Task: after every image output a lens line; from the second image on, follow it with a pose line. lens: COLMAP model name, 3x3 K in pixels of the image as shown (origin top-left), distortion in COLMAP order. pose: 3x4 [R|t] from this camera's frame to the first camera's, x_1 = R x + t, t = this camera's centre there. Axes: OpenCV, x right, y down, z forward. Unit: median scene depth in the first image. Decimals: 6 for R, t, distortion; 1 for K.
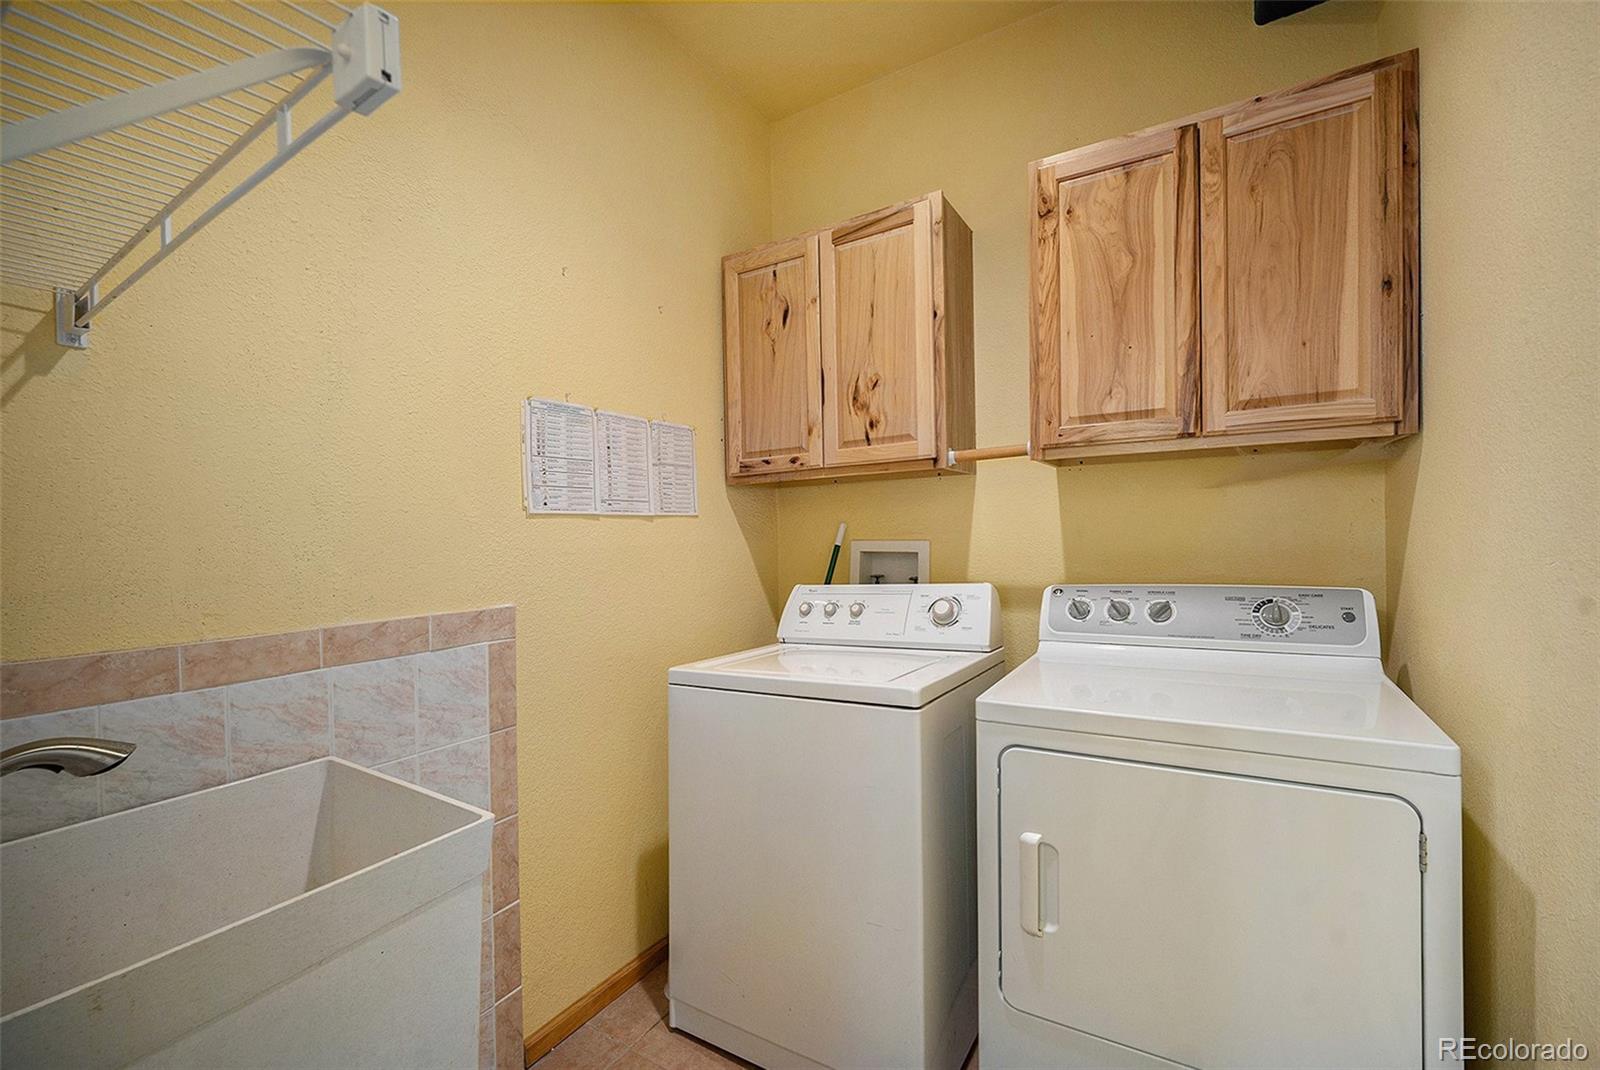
lens RADIAL K [[652.1, 0, 798.2], [0, 652.1, 547.1], [0, 0, 1]] dist [-0.025030, 0.013925]
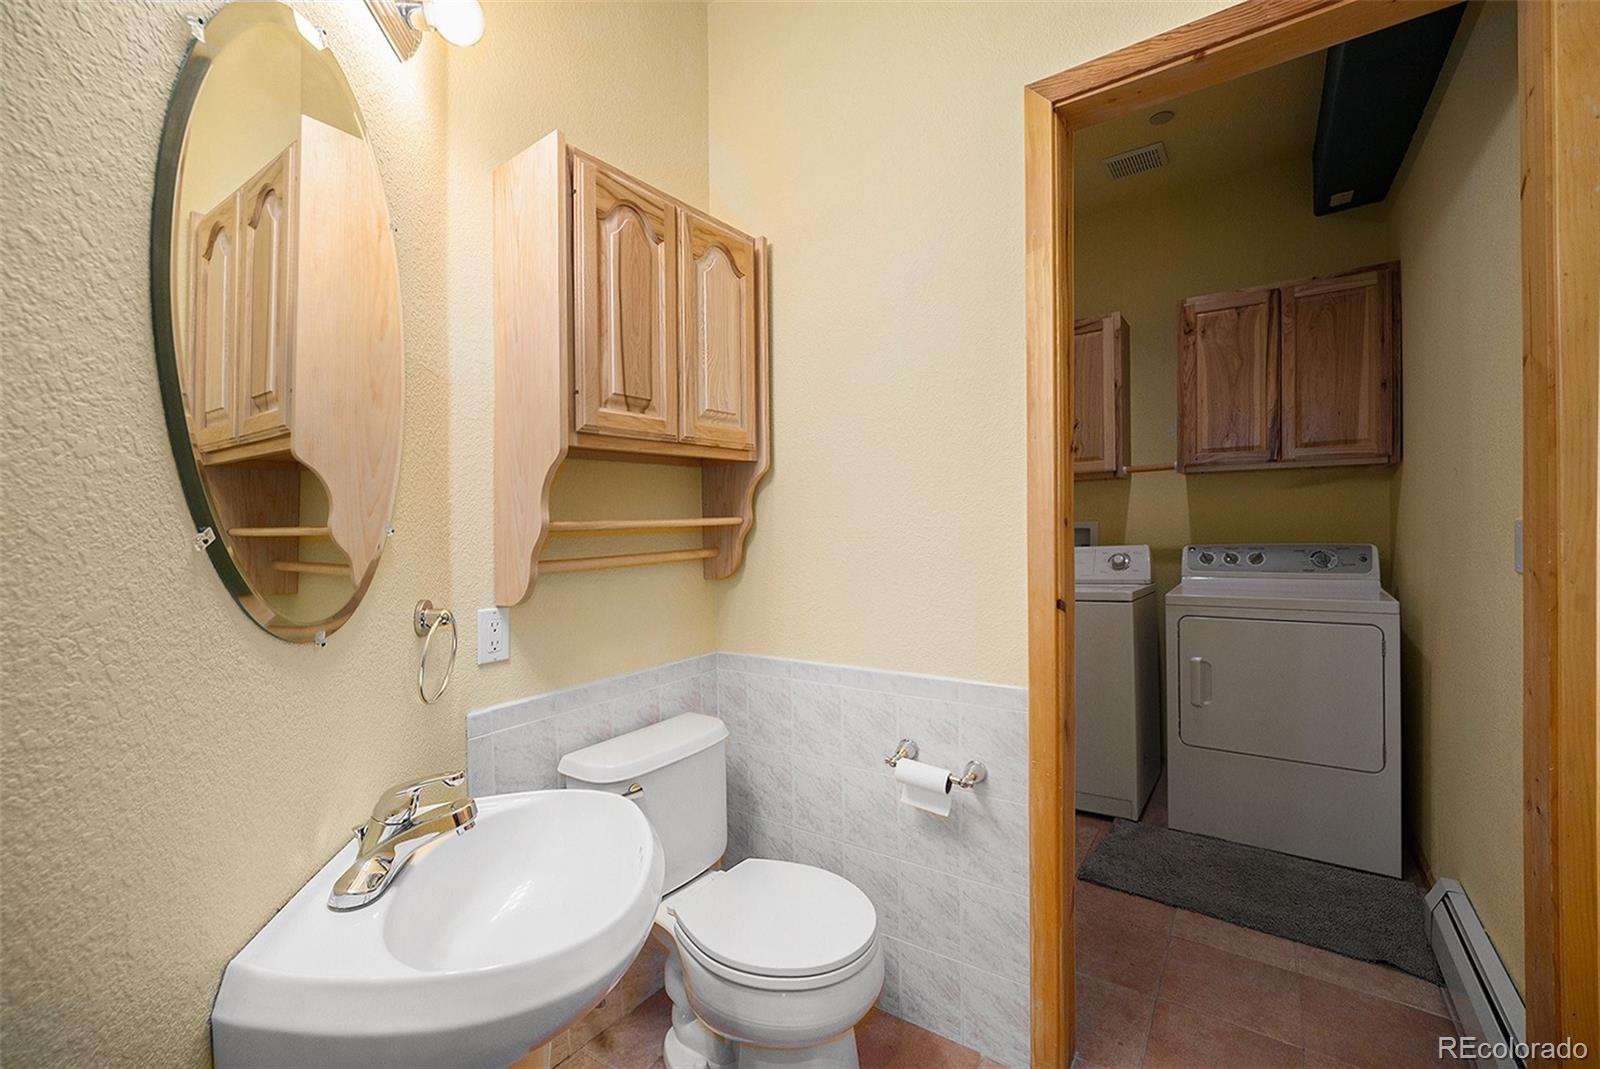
lens RADIAL K [[669.0, 0, 800.0], [0, 669.0, 534.5], [0, 0, 1]] dist [0.000042, 0.000009]
pose [[0.998864, 0.013227, -0.045772, -0.622086], [-0.013842, 0.999818, -0.013155, 0.075701], [0.045589, 0.013774, 0.998865, -0.913786]]
